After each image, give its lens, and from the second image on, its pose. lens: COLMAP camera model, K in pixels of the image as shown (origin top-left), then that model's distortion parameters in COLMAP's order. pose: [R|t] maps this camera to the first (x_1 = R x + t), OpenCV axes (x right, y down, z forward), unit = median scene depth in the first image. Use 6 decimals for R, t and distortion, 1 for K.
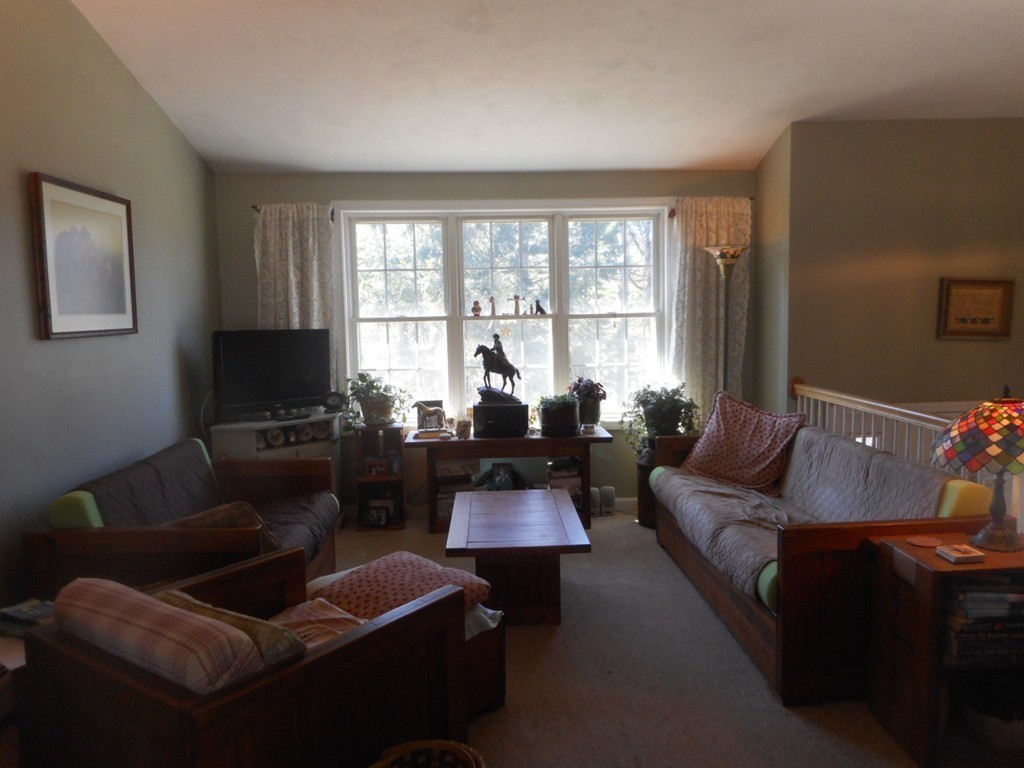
lens RADIAL K [[772.4, 0, 513.4], [0, 772.4, 377.9], [0, 0, 1]] dist [0.025883, -0.002541]
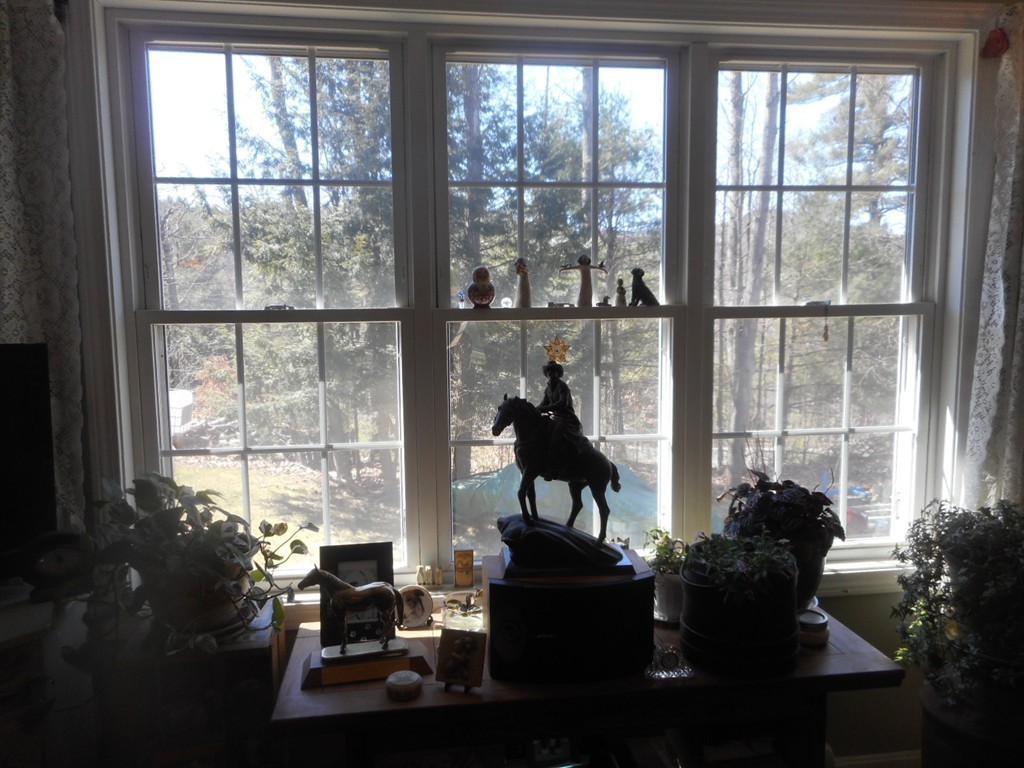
lens RADIAL K [[772.4, 0, 510.9], [0, 772.4, 393.1], [0, 0, 1]] dist [0.025883, -0.002541]
pose [[0.996508, 0.000866, 0.083496, -0.066567], [-0.003320, 0.999567, 0.029253, -0.050862], [-0.083434, -0.029428, 0.996079, 0.630337]]
